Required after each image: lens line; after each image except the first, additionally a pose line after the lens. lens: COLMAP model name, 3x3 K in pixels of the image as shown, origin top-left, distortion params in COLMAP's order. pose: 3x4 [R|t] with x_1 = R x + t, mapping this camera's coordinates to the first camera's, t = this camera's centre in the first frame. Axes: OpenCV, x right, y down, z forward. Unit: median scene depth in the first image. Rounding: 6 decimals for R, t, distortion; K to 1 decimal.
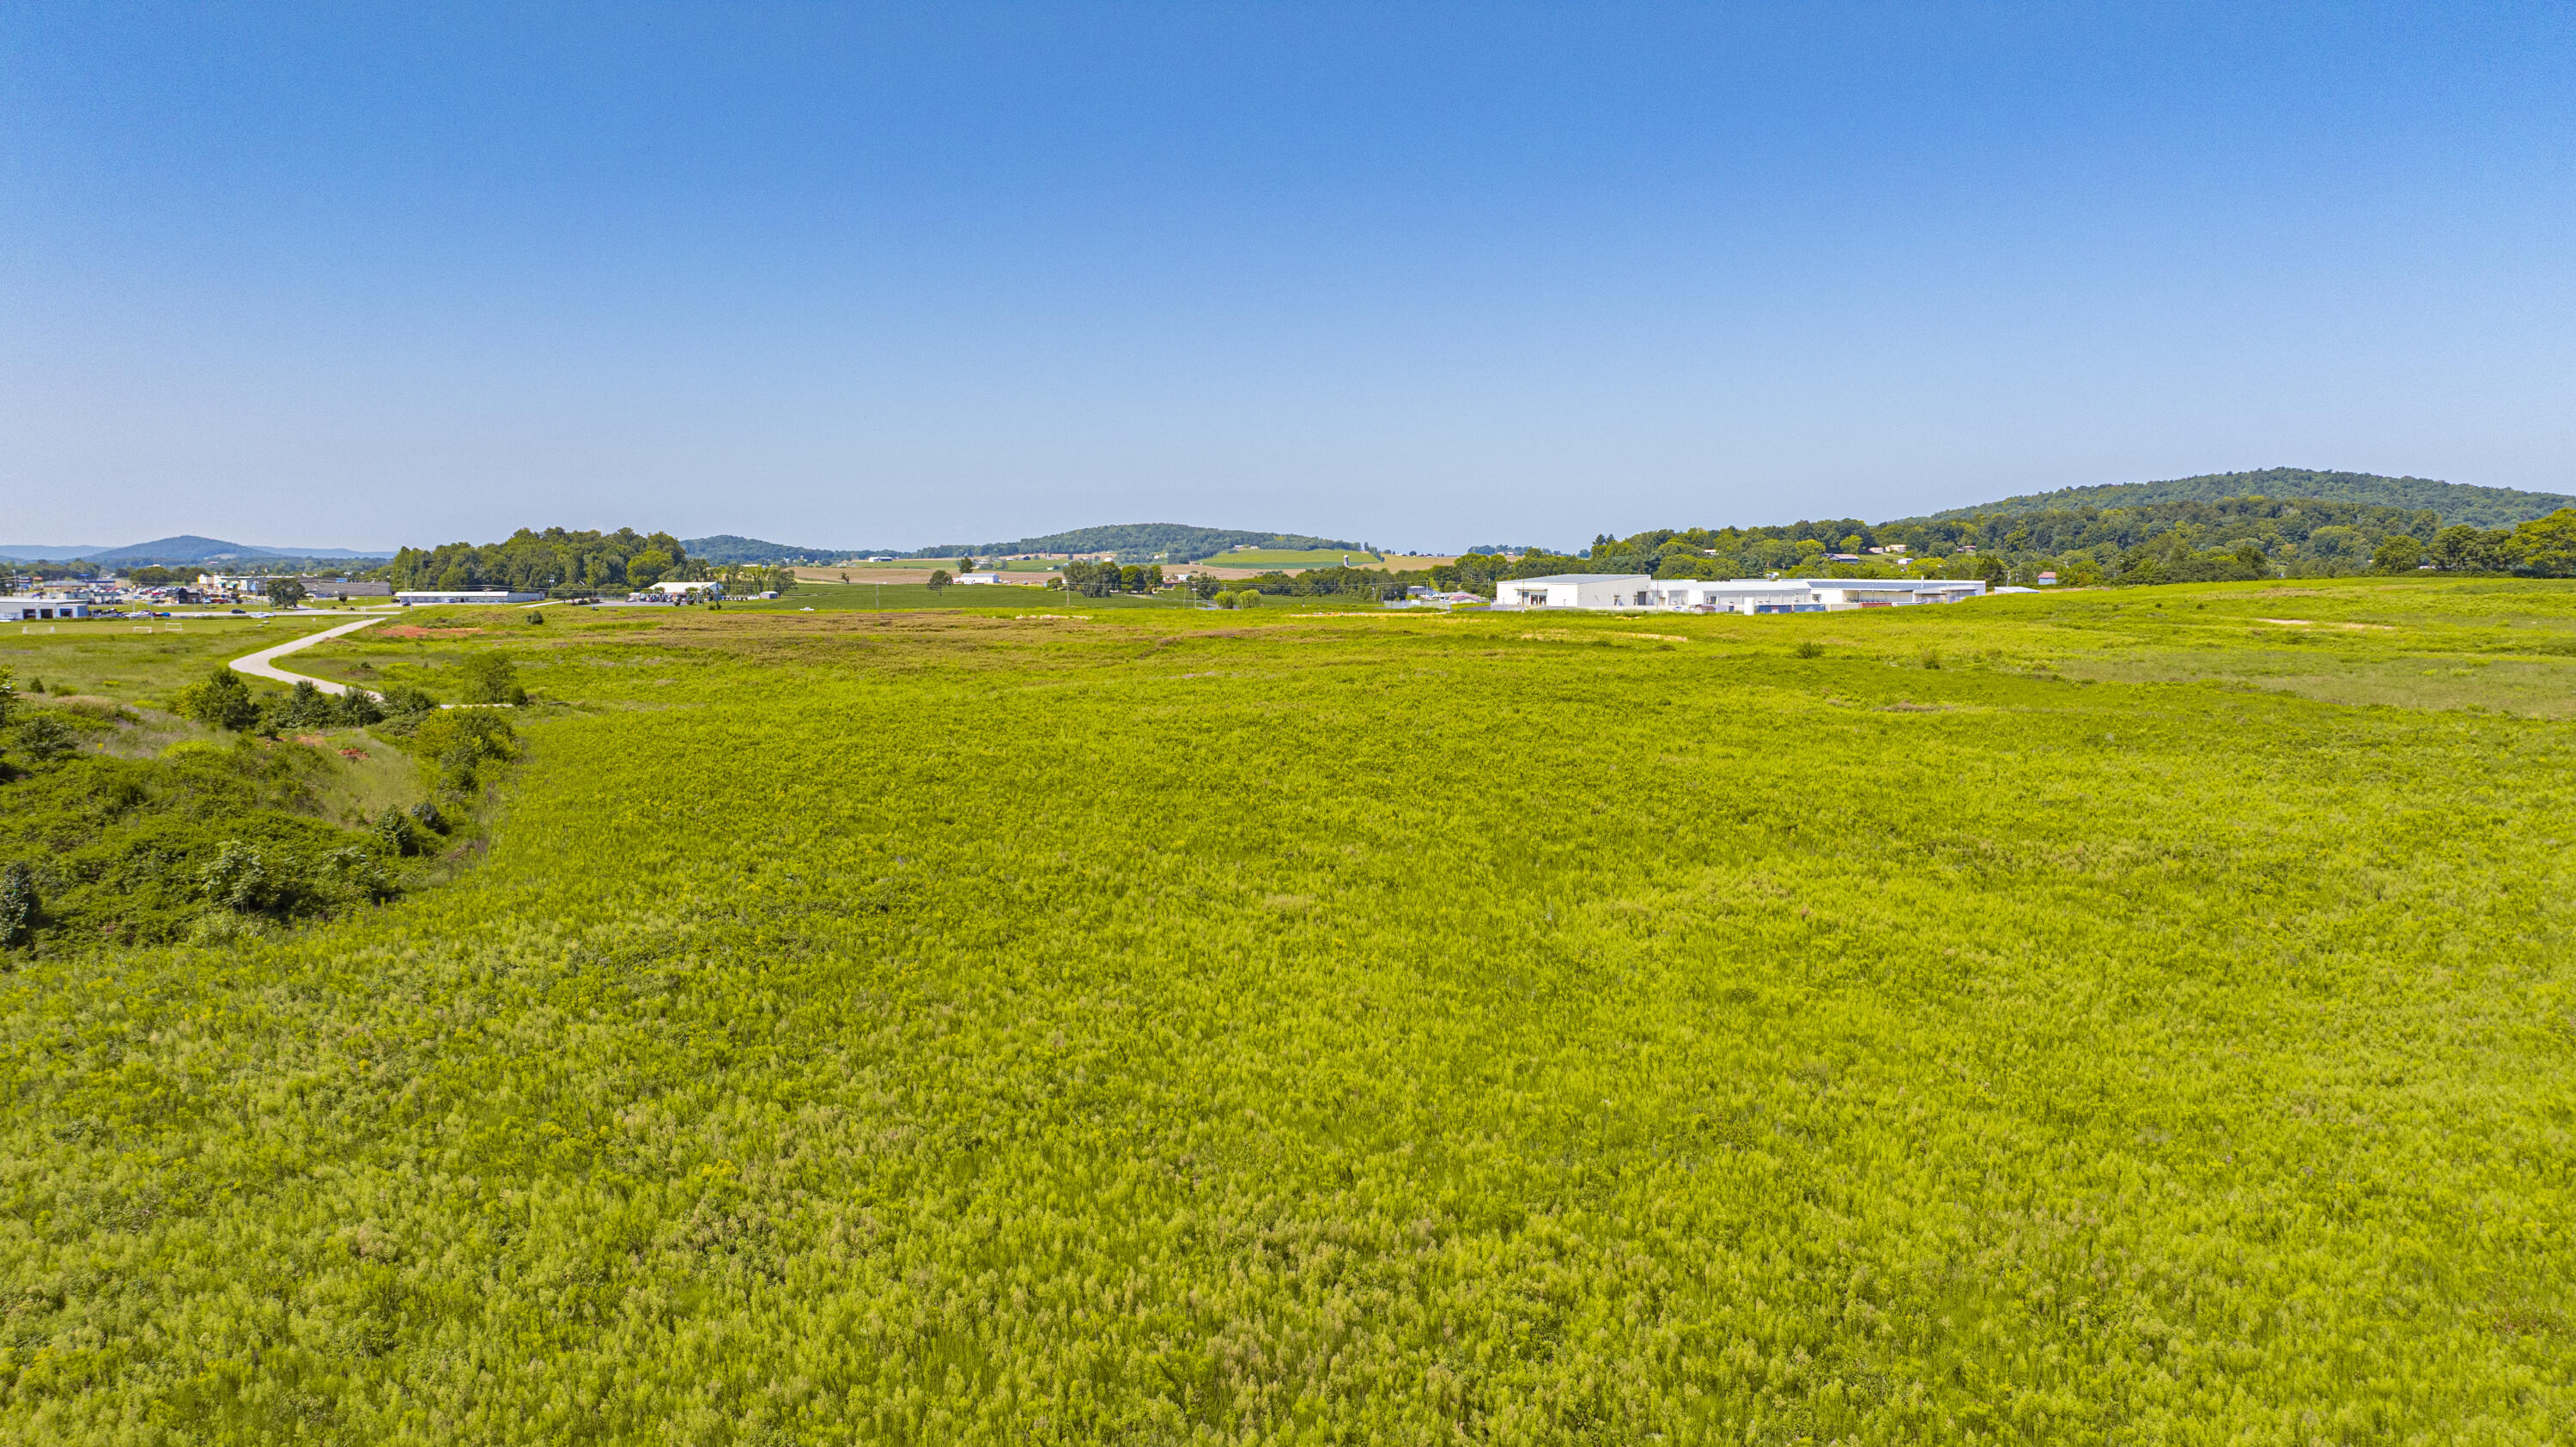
lens RADIAL K [[1794.3, 0, 1290.7], [0, 1794.3, 725.8], [0, 0, 1]] dist [-0.025914, 0.011194]
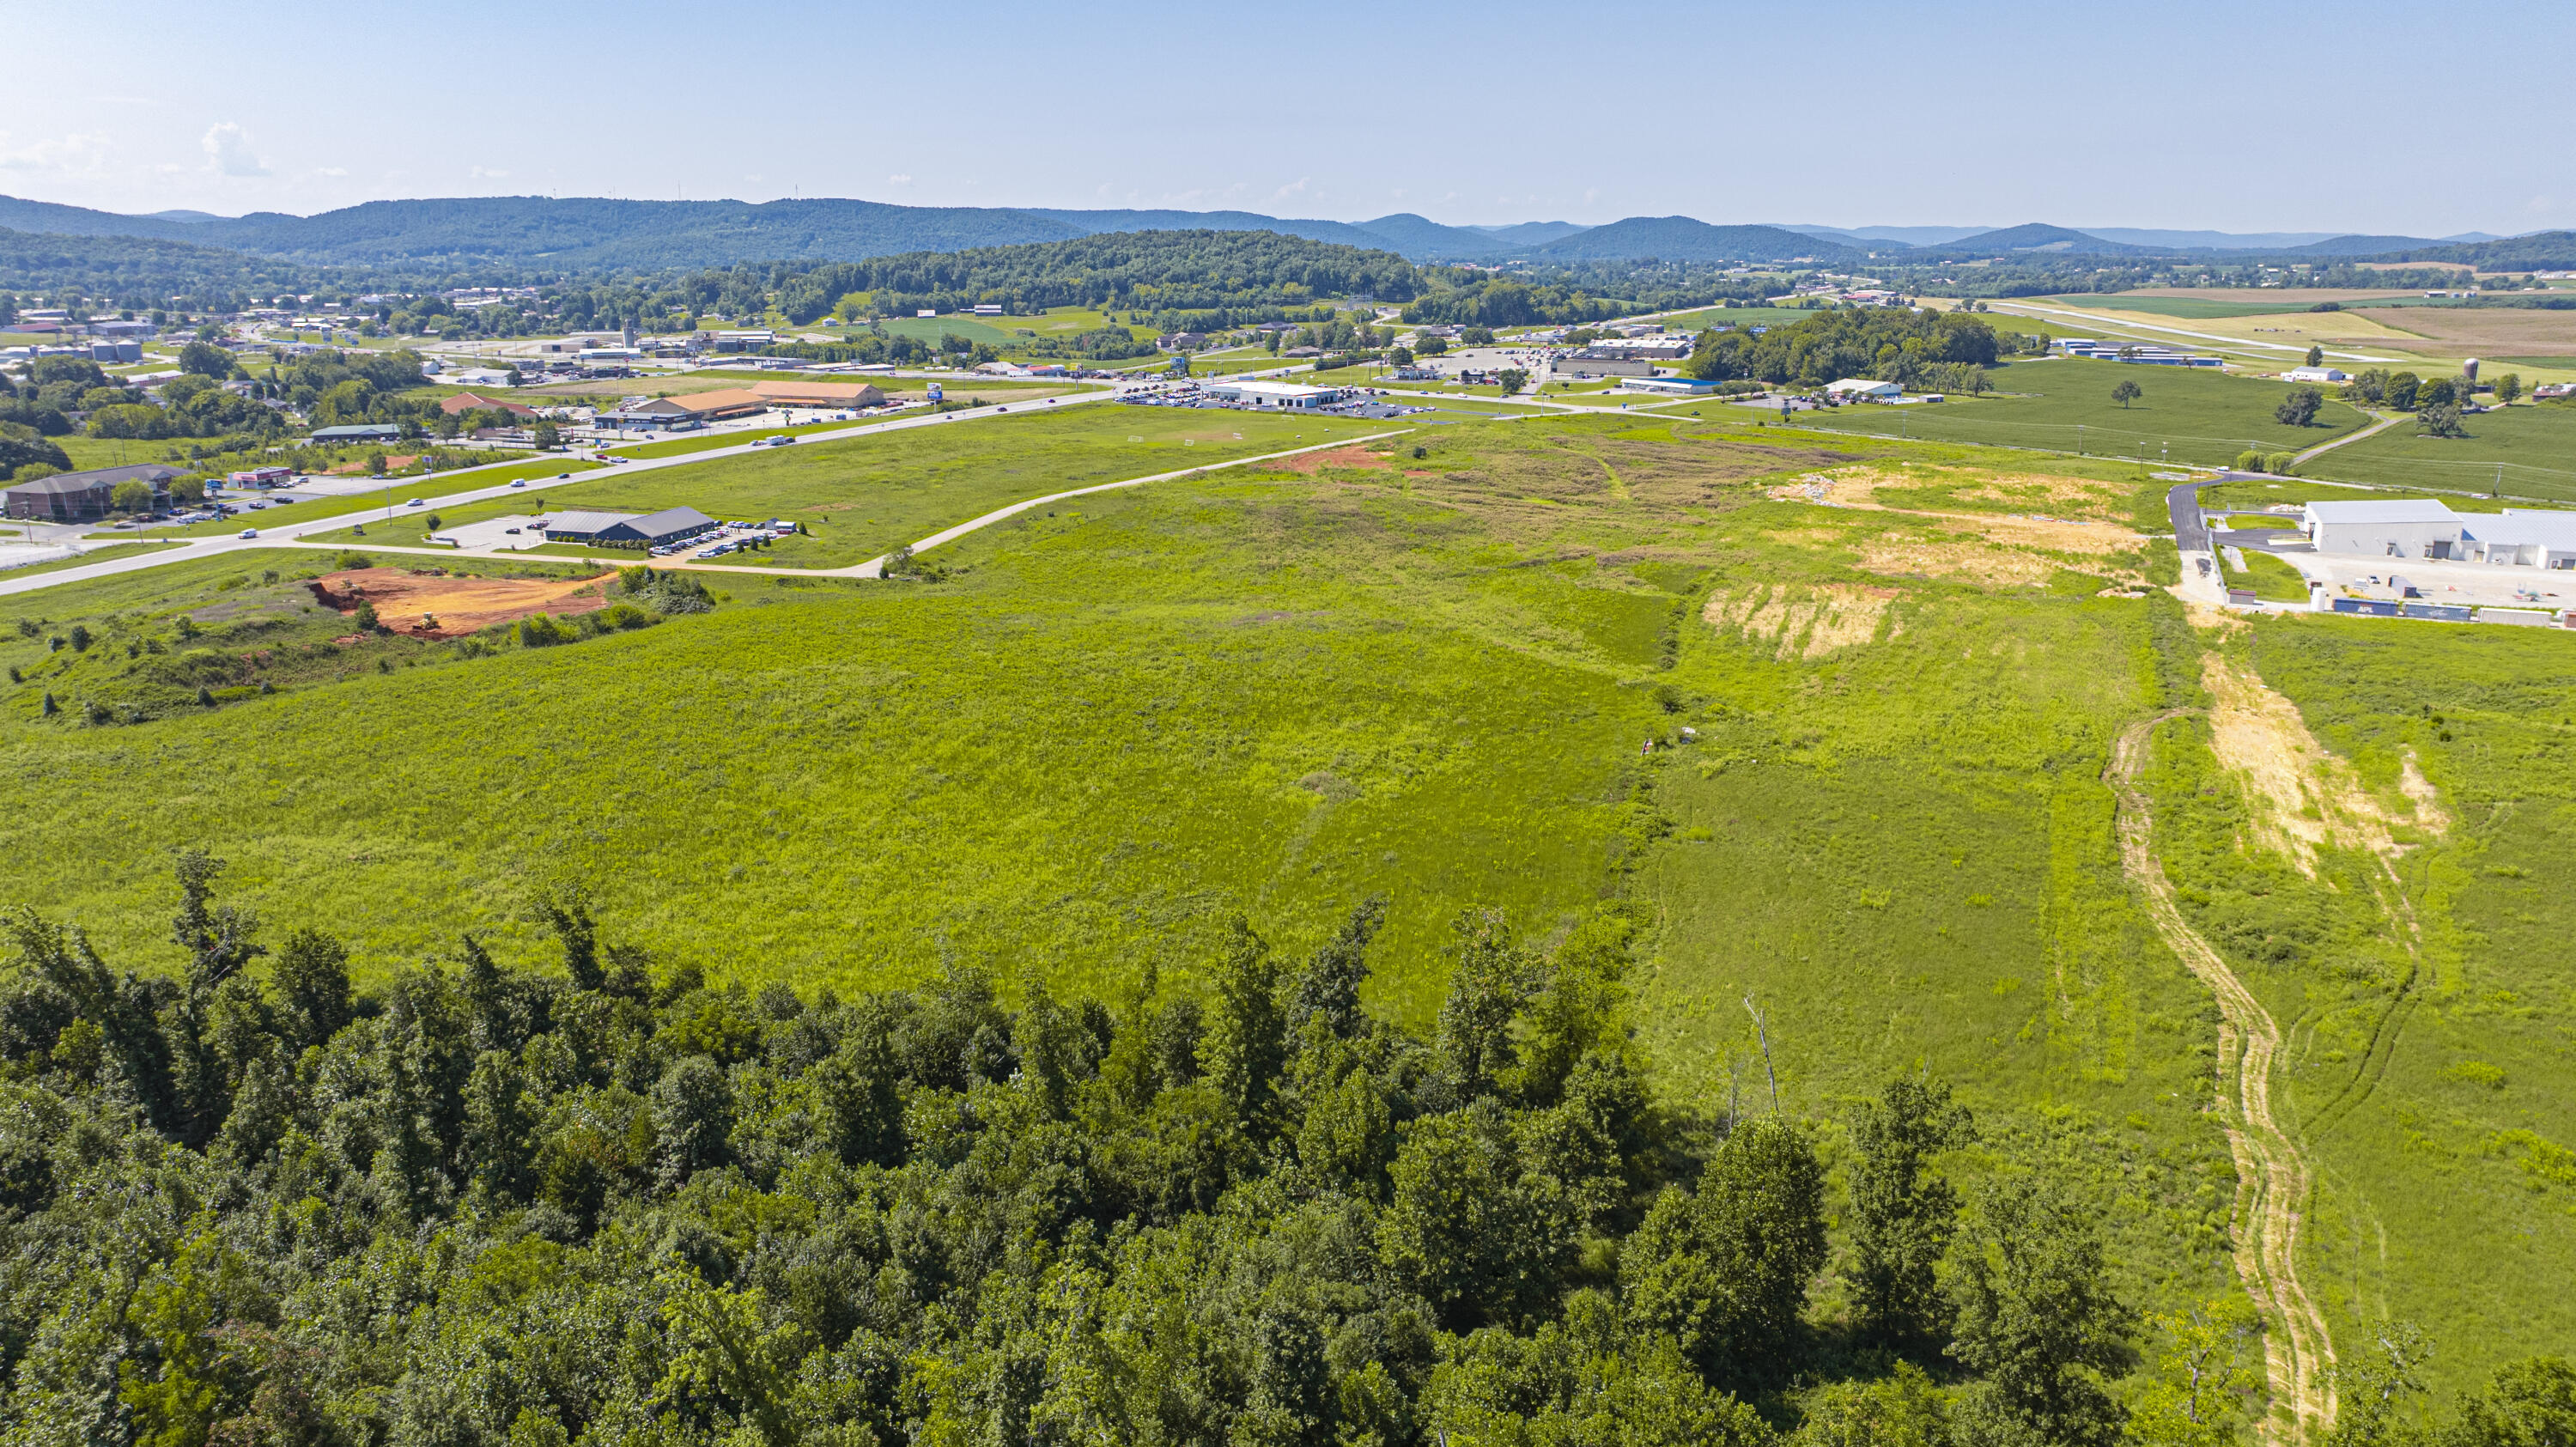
lens RADIAL K [[1794.3, 0, 1295.7], [0, 1794.3, 713.7], [0, 0, 1]] dist [-0.025914, 0.011194]
pose [[0.572917, 0.212881, -0.791484, 0.308587], [-0.076386, 0.975346, 0.207041, -0.070852], [0.816046, -0.058159, 0.575054, 0.086612]]
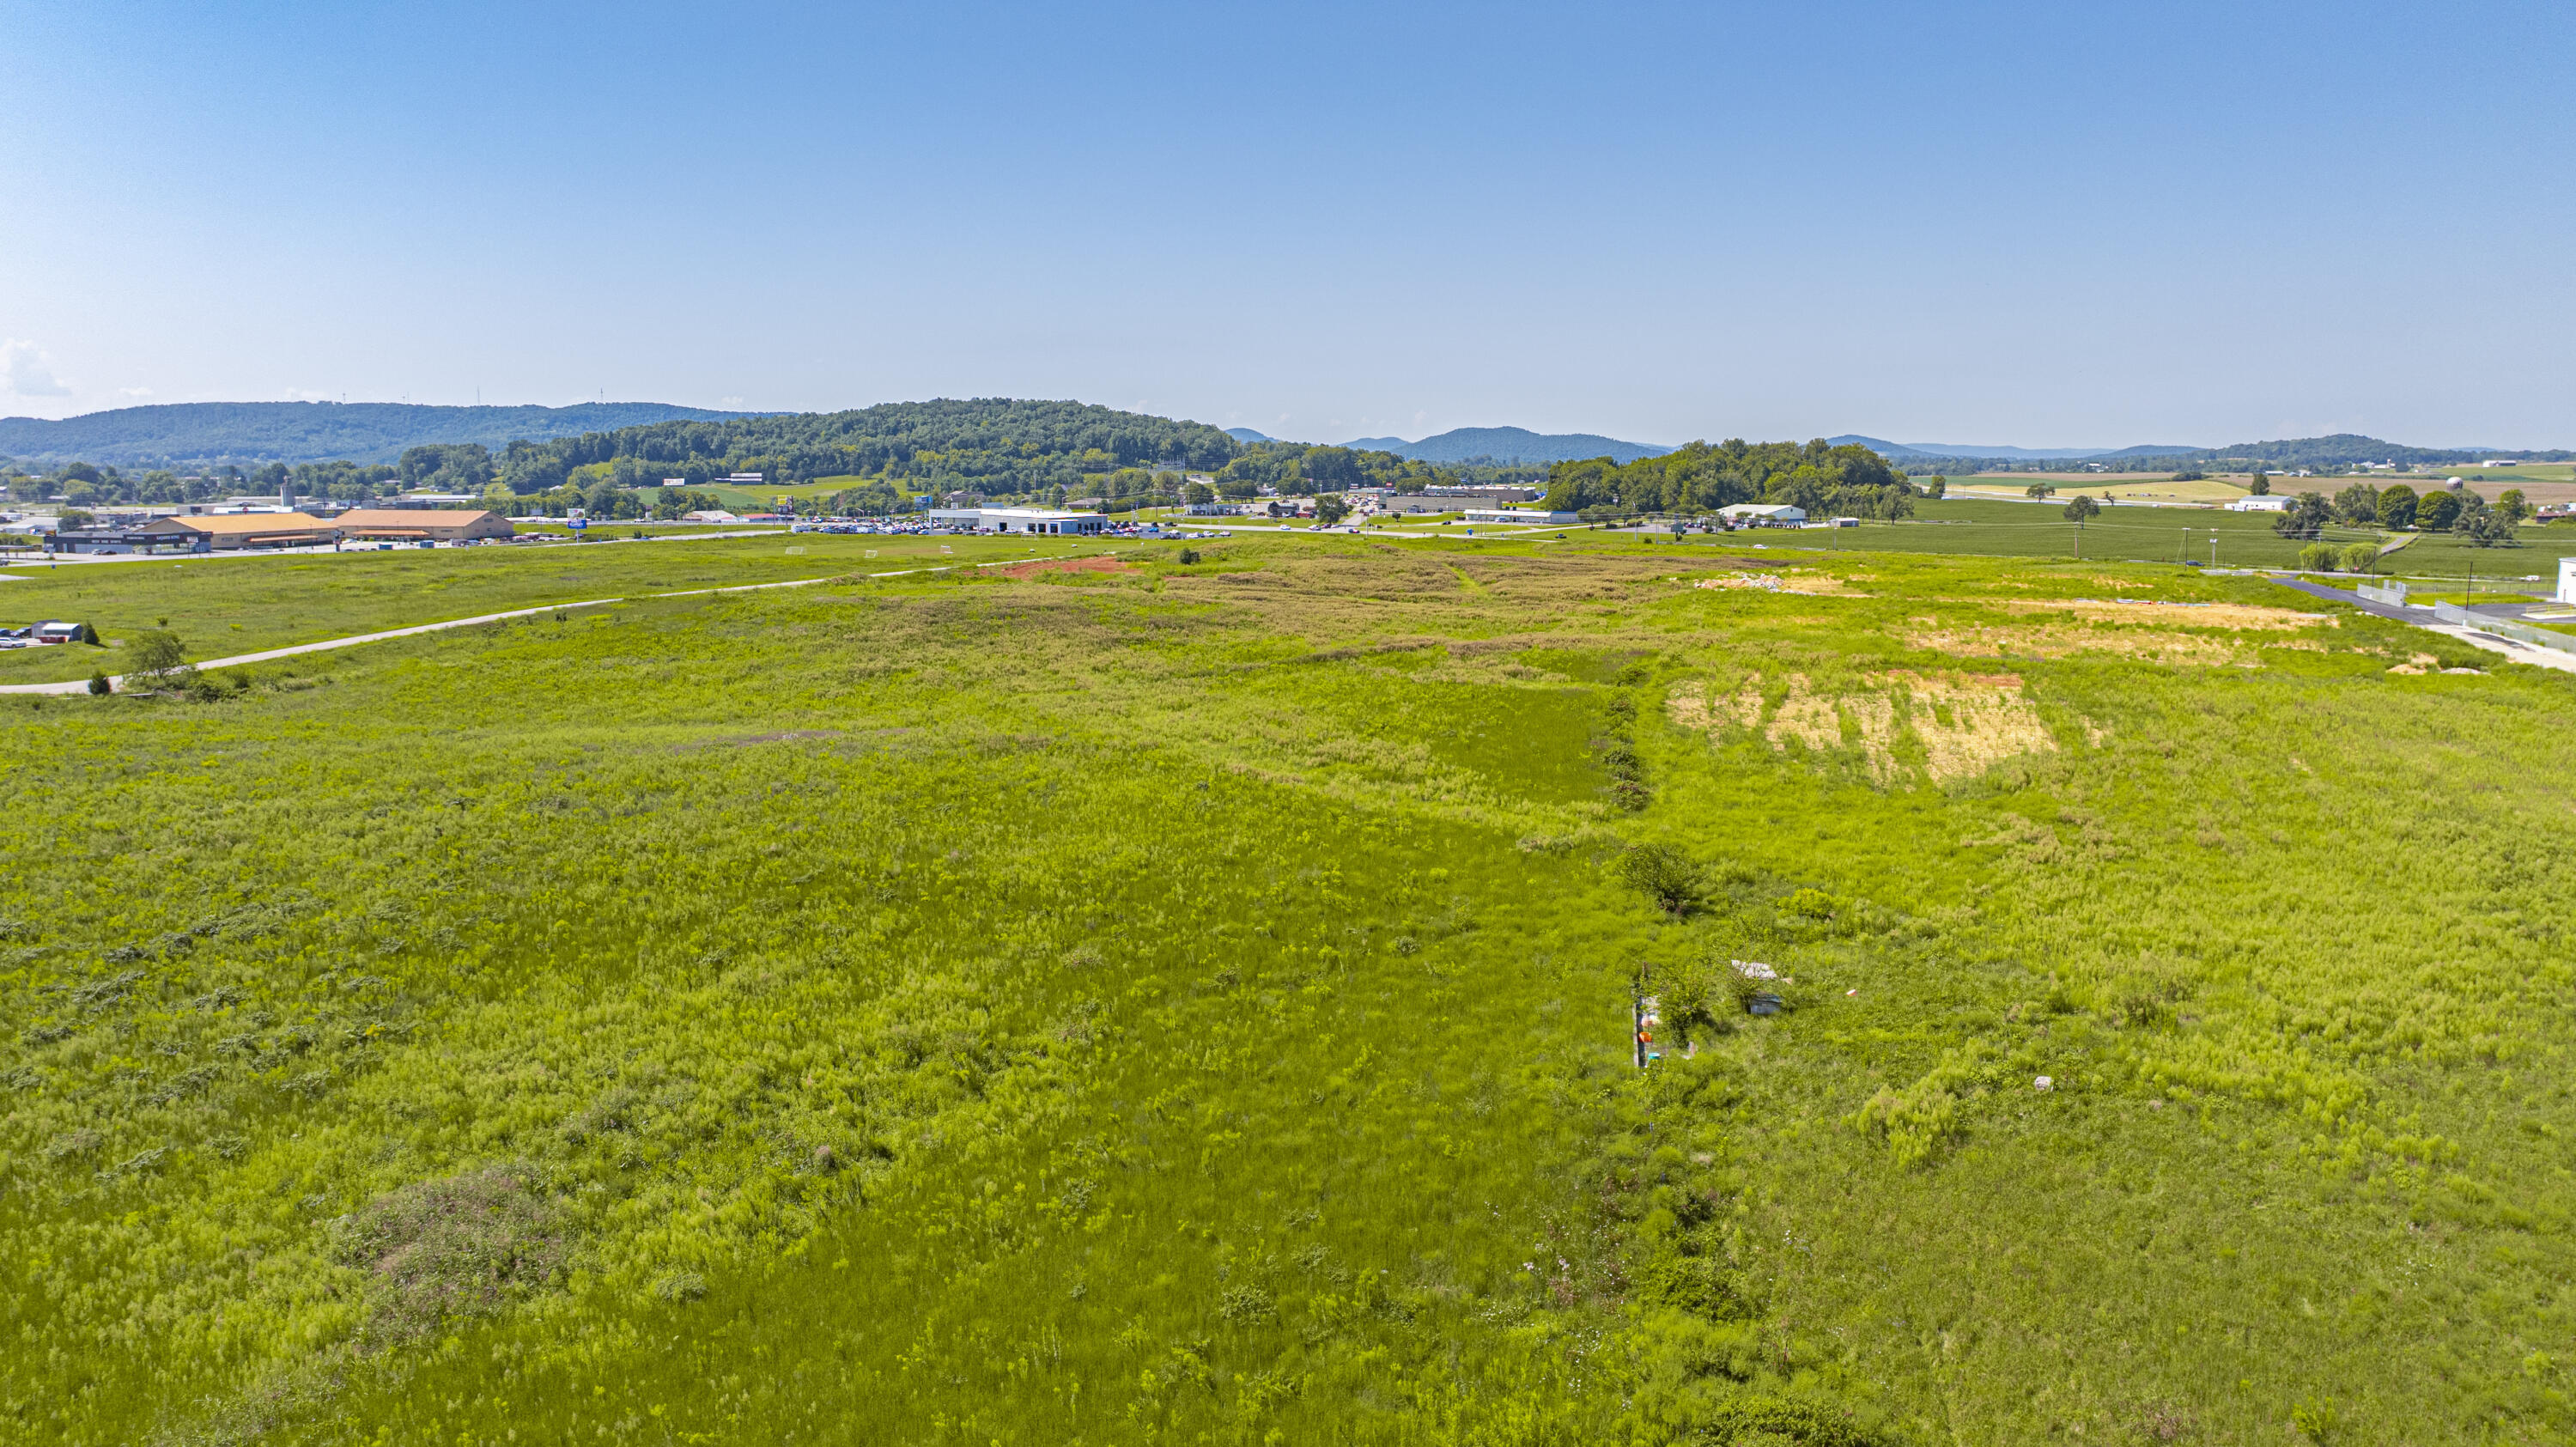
lens RADIAL K [[1794.3, 0, 1303.8], [0, 1794.3, 728.5], [0, 0, 1]] dist [-0.025914, 0.011194]
pose [[0.645956, 0.115042, -0.754656, 0.163973], [-0.071030, 0.993348, 0.090630, -0.030798], [0.760063, -0.004940, 0.649831, 0.232003]]
